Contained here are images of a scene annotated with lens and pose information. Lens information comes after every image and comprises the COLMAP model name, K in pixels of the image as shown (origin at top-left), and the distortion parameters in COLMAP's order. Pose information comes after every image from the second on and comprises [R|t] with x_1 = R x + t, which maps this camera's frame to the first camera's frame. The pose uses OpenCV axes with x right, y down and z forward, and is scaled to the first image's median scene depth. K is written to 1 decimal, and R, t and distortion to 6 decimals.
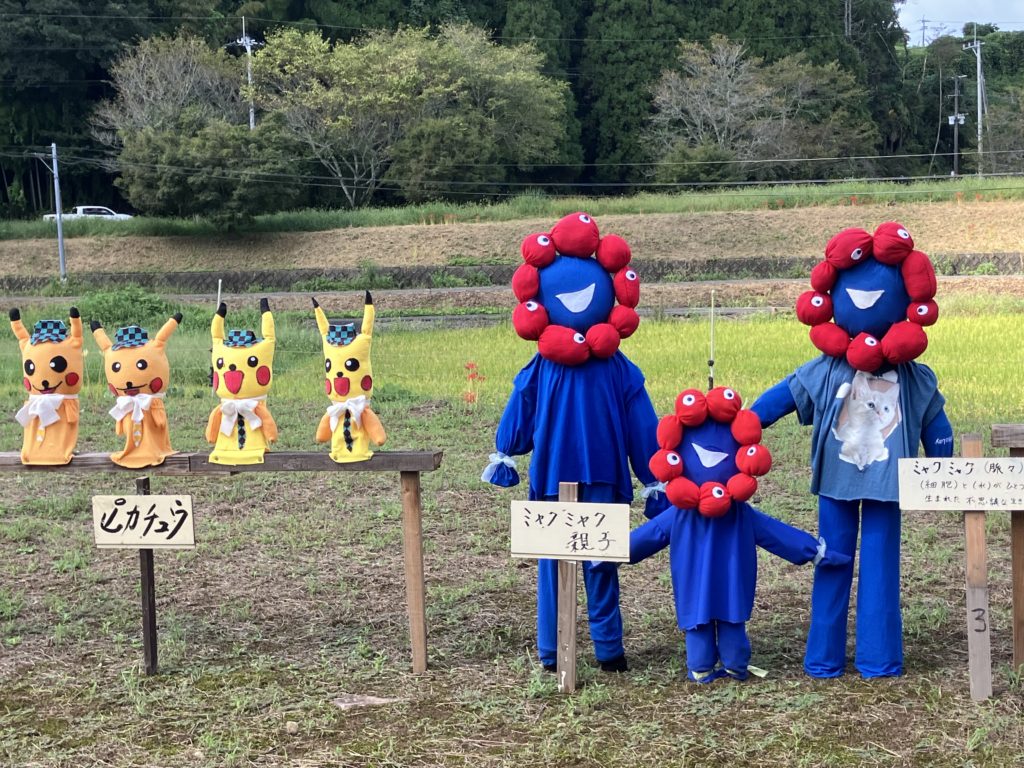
lens RADIAL K [[1568.2, 0, 475.1], [0, 1568.2, 384.9], [0, 0, 1]] dist [0.188863, -0.866508]
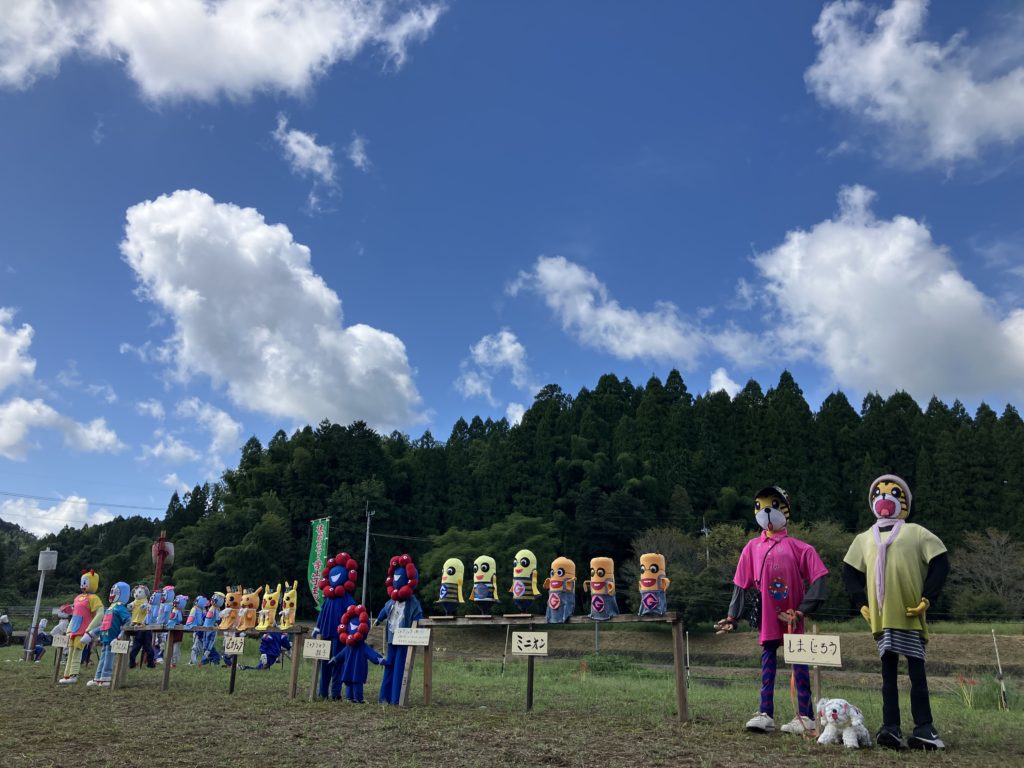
lens RADIAL K [[844.9, 0, 499.5], [0, 844.9, 380.6], [0, 0, 1]] dist [0.020748, 0.001695]
pose [[0.913544, -0.068365, -0.400953, 0.064532], [-0.089755, 0.927590, -0.362658, 0.010098], [0.396713, 0.367292, 0.841258, -0.029872]]
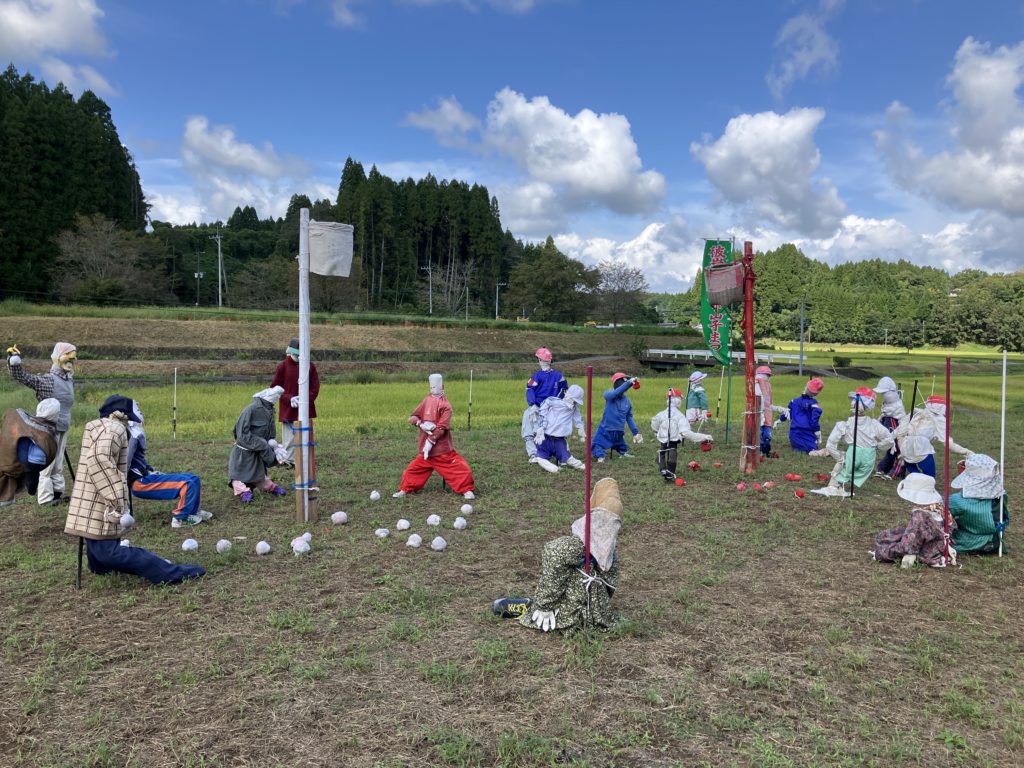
lens RADIAL K [[844.9, 0, 499.5], [0, 844.9, 380.6], [0, 0, 1]] dist [0.020748, 0.001695]
pose [[0.713204, 0.007162, 0.700920, -0.222372], [0.022665, 0.999189, -0.033271, -0.003409], [-0.700590, 0.039615, 0.712463, 0.071294]]
